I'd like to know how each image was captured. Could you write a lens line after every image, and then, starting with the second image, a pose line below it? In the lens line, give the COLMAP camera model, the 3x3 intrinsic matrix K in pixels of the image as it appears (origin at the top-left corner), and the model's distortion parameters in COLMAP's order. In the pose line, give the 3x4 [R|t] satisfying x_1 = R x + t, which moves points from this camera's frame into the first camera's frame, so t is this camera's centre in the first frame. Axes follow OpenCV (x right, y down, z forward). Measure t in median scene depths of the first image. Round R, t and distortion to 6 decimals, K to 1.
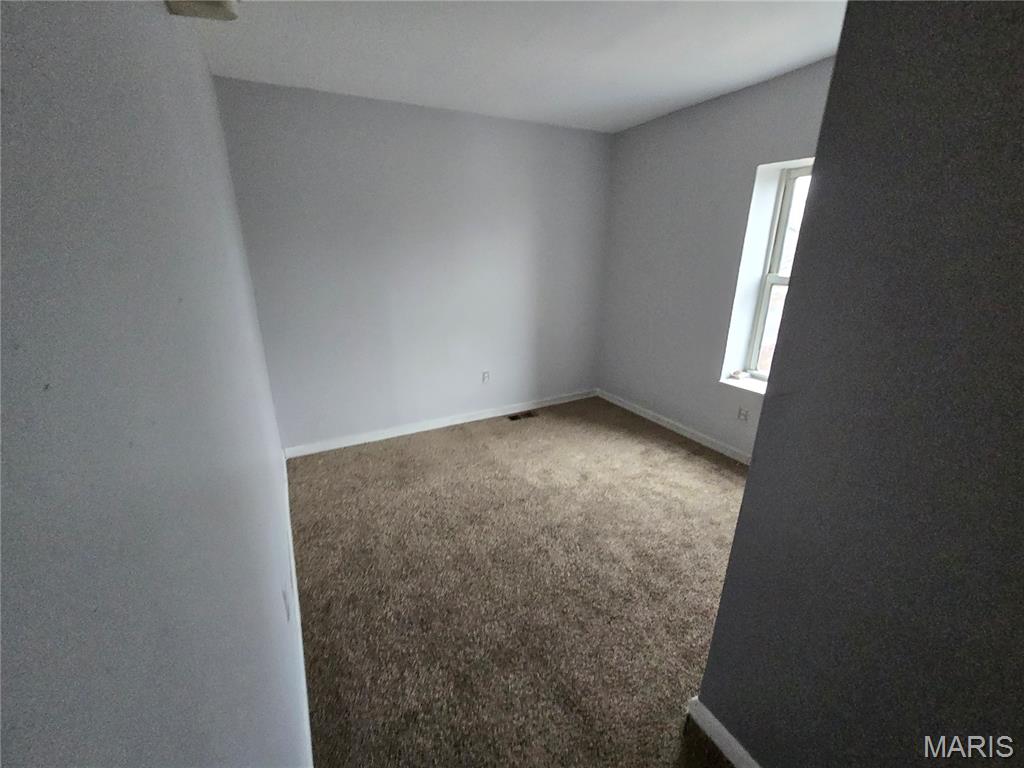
lens RADIAL K [[420.8, 0, 505.2], [0, 420.8, 378.9], [0, 0, 1]] dist [-0.000288, 0.000186]
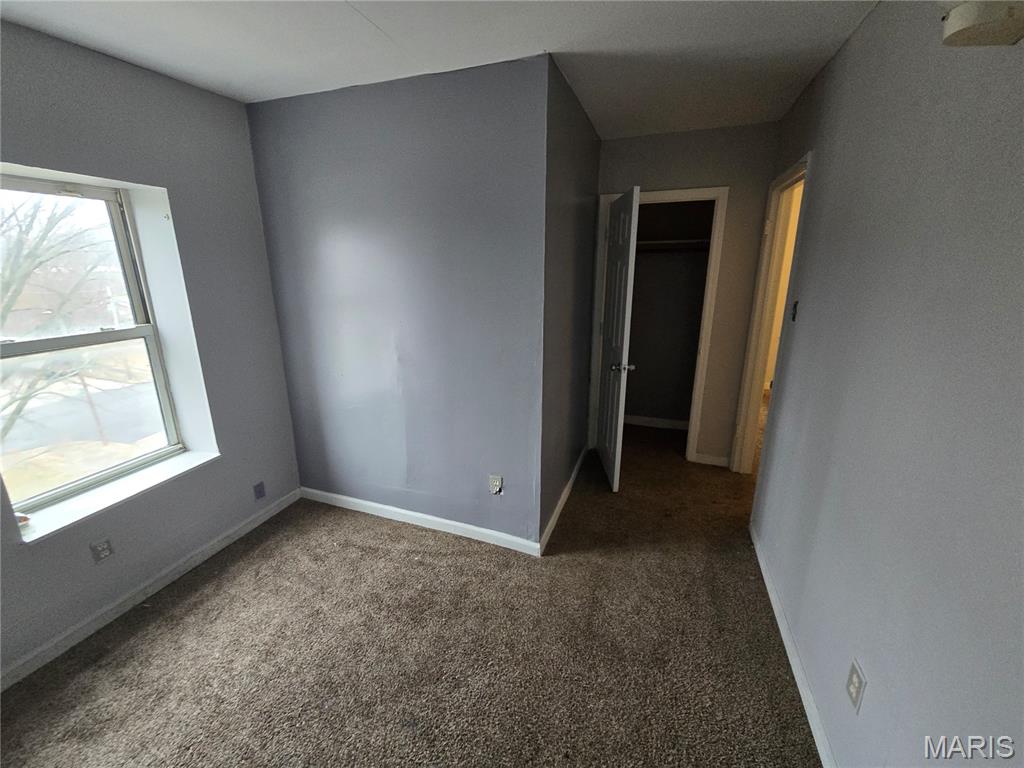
lens RADIAL K [[420.8, 0, 505.2], [0, 420.8, 378.9], [0, 0, 1]] dist [-0.000288, 0.000186]
pose [[-0.661307, -0.191296, 0.725313, -0.278566], [0.242952, 0.860191, 0.448382, -0.302743], [-0.709681, 0.472734, -0.522374, 0.842836]]
